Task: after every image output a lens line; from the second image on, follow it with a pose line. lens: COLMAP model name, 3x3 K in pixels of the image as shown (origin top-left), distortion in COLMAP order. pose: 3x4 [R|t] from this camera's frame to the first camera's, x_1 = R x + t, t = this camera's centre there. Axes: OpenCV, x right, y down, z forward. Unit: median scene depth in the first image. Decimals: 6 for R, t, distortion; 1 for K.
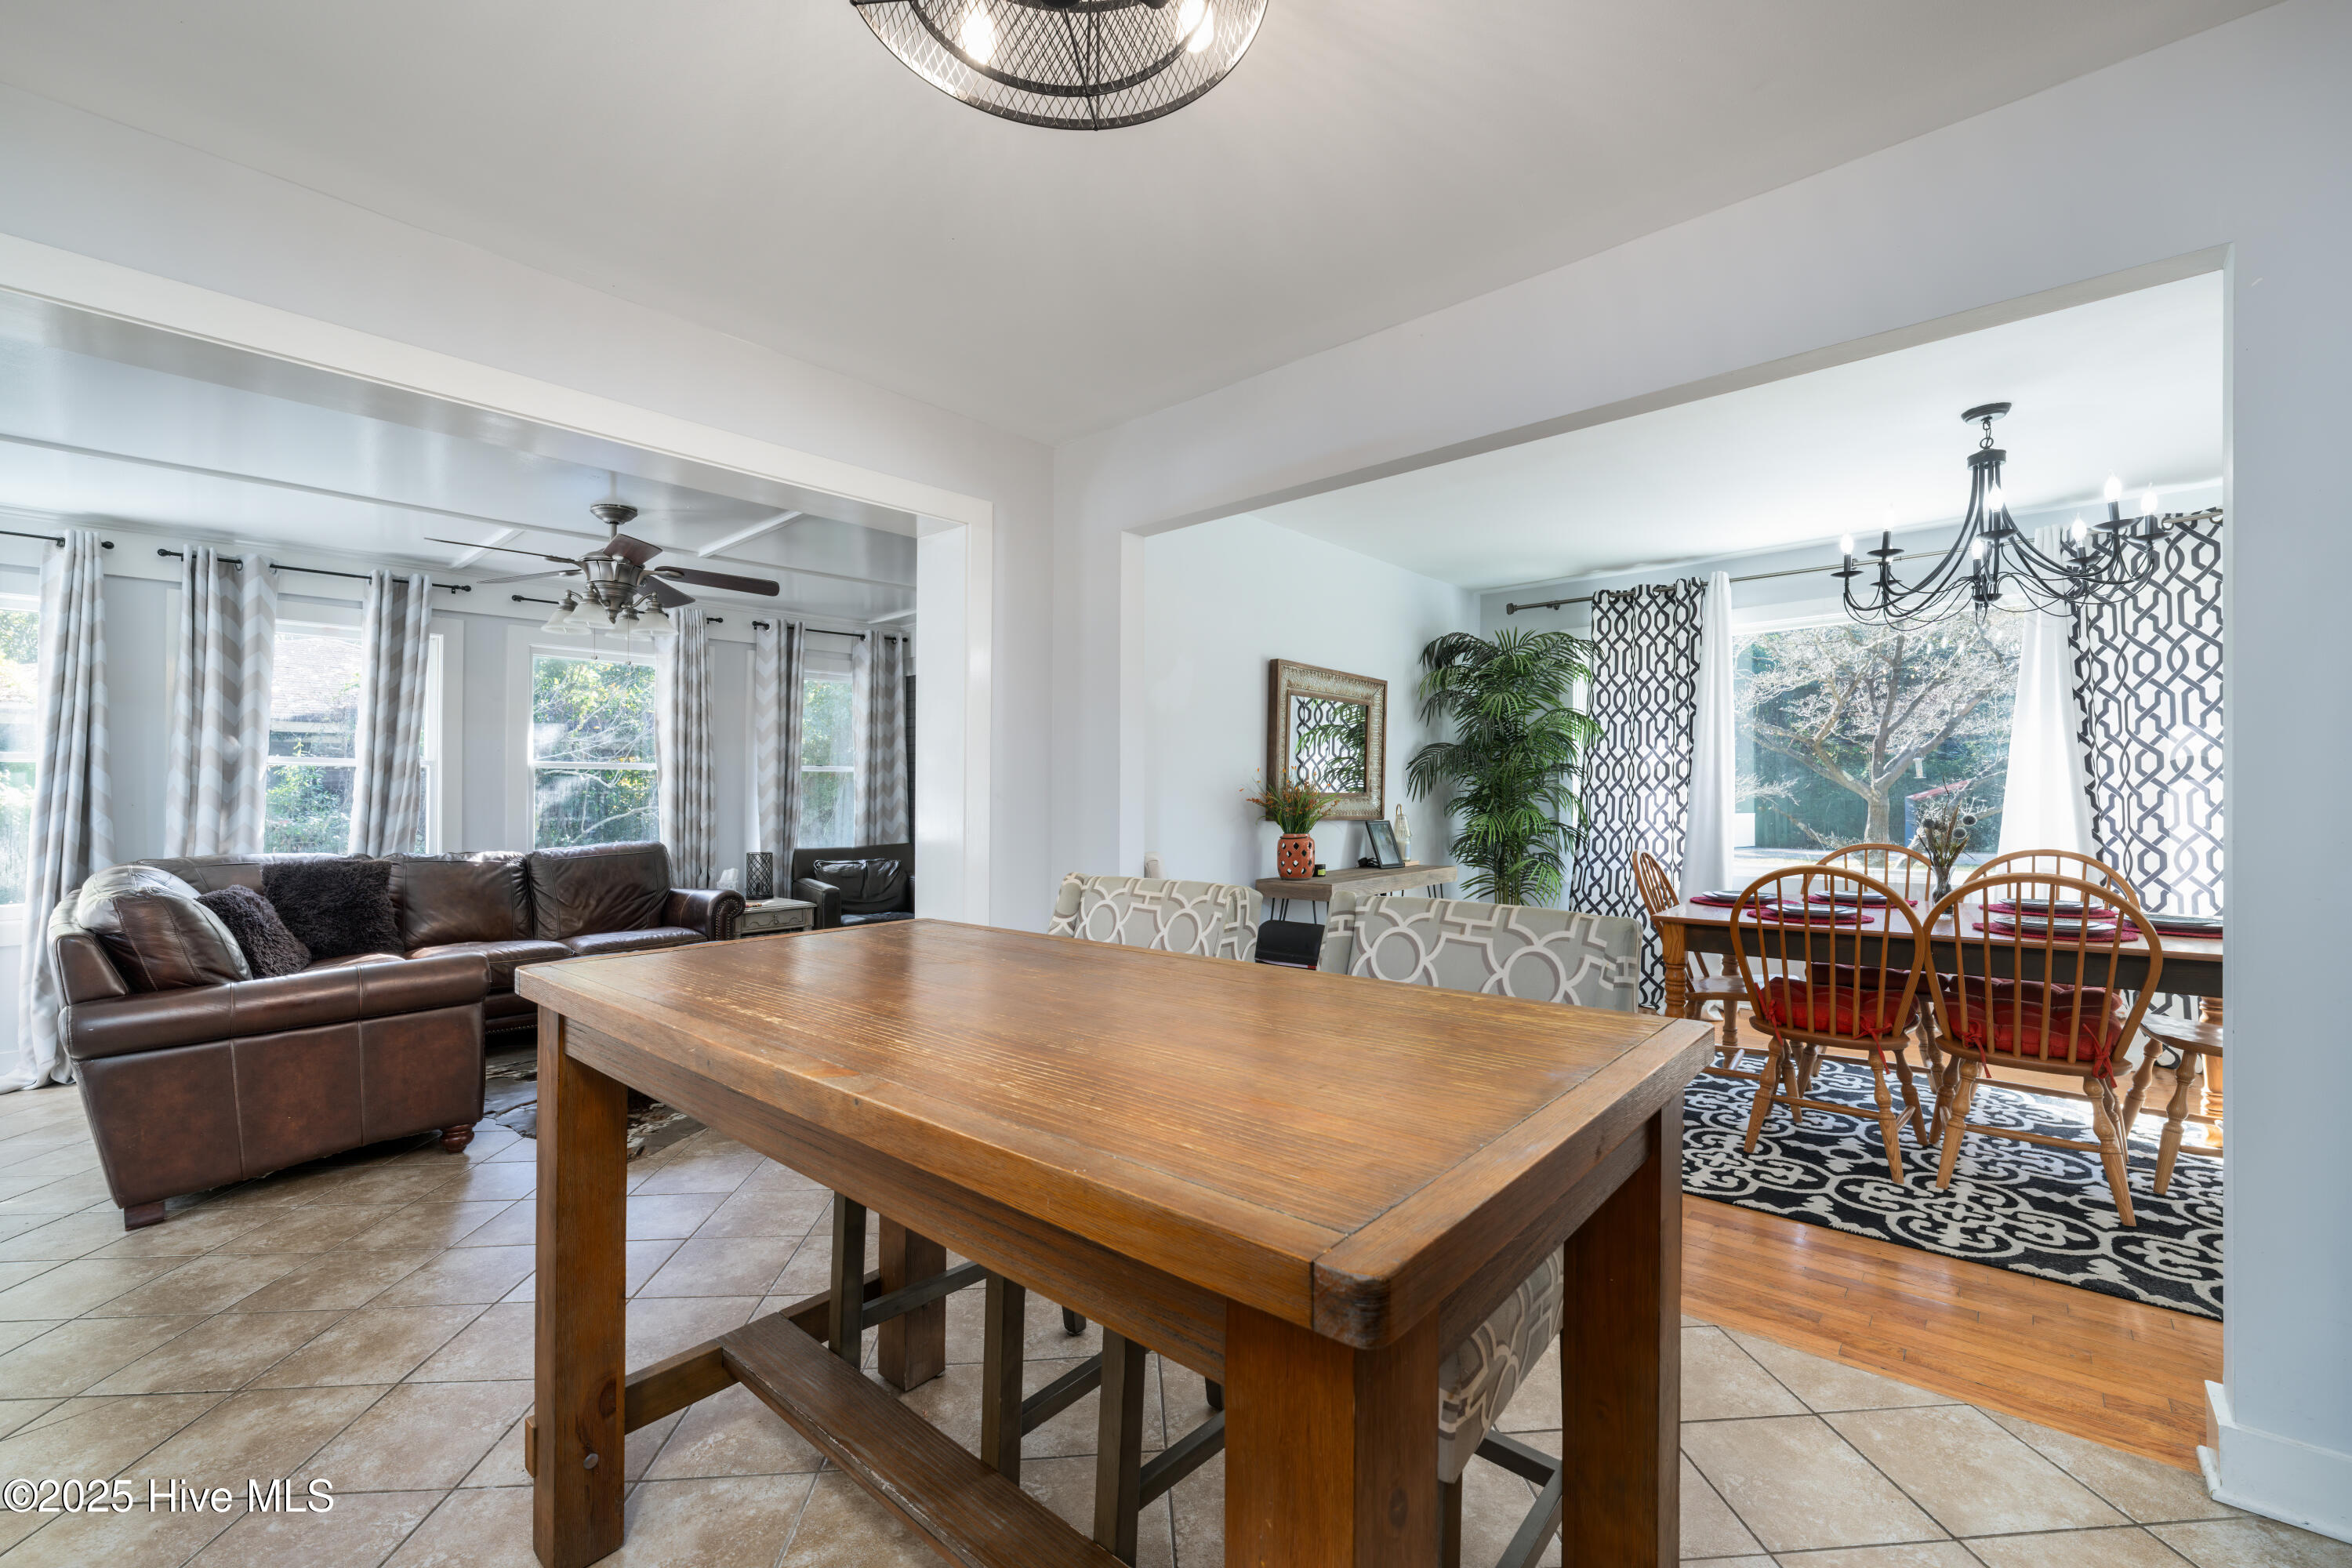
lens RADIAL K [[963.1, 0, 1176.0], [0, 963.1, 784.0], [0, 0, 1]] dist [-0.002138, -0.000269]
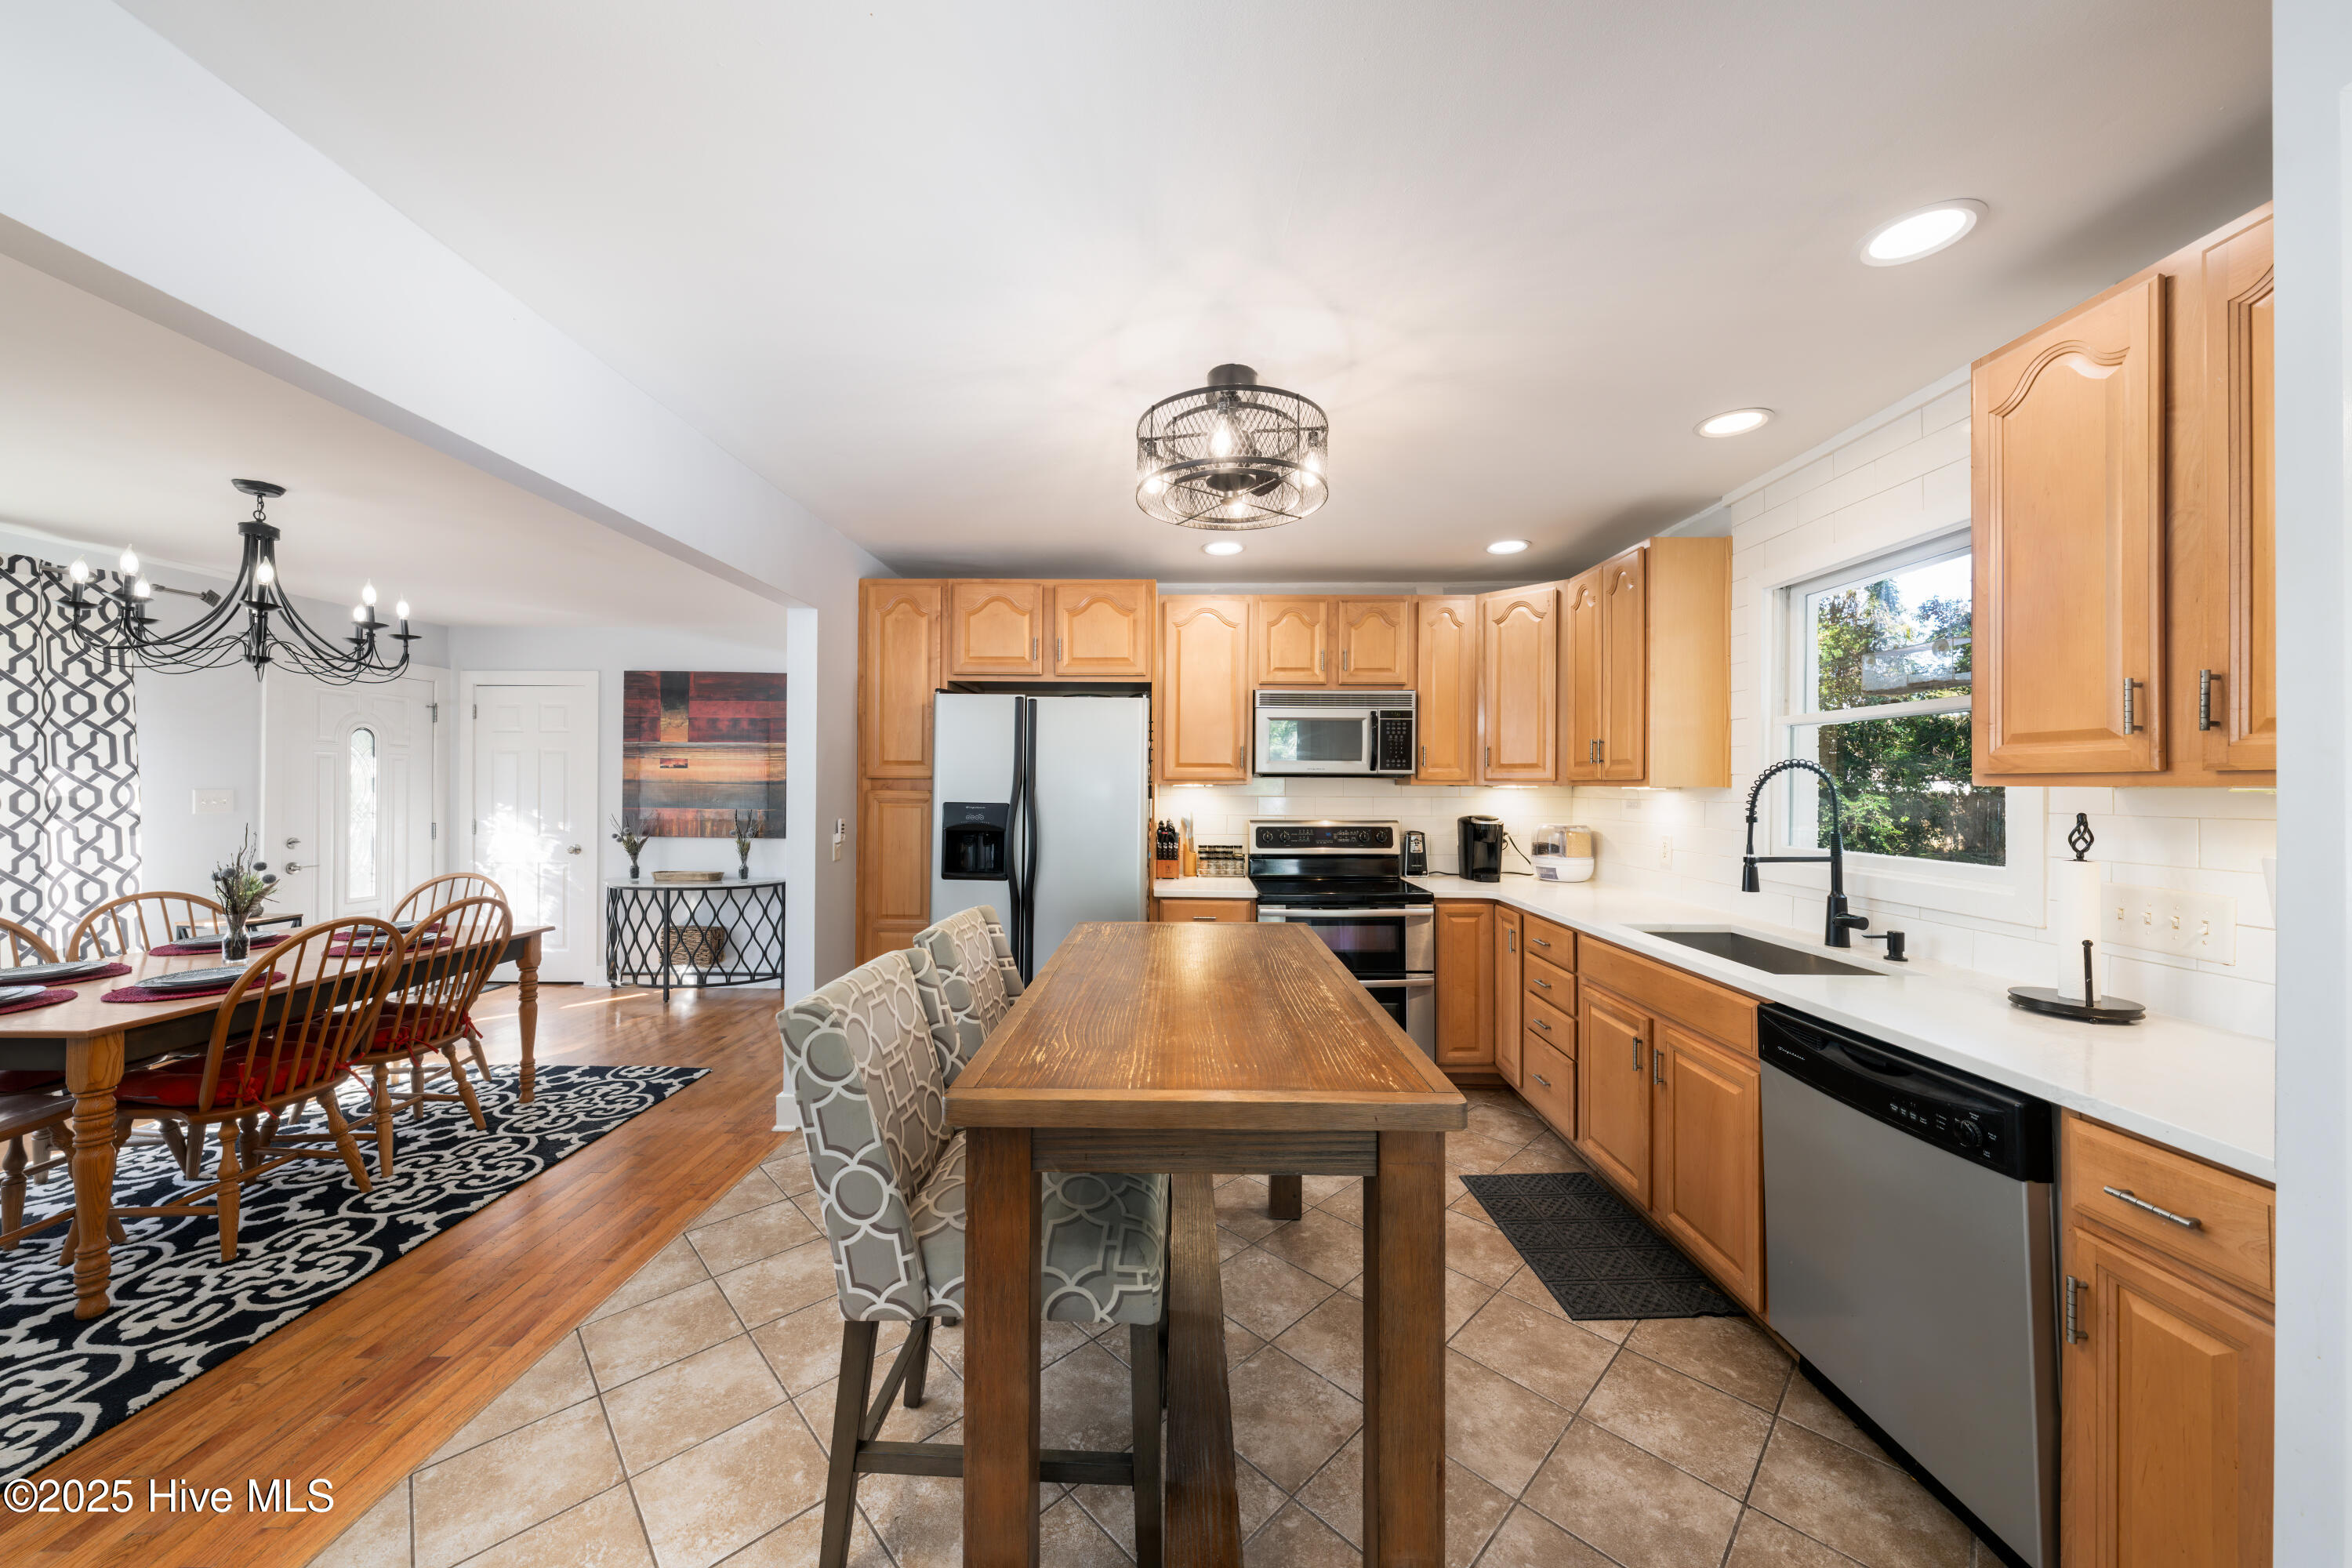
lens RADIAL K [[804.9, 0, 1171.8], [0, 804.9, 779.7], [0, 0, 1]] dist [0.001403, 0.000470]
pose [[-0.648756, 0.013203, 0.760882, -0.394932], [-0.007296, 0.999696, -0.023568, -0.034000], [-0.760962, -0.020841, -0.648462, 0.617083]]
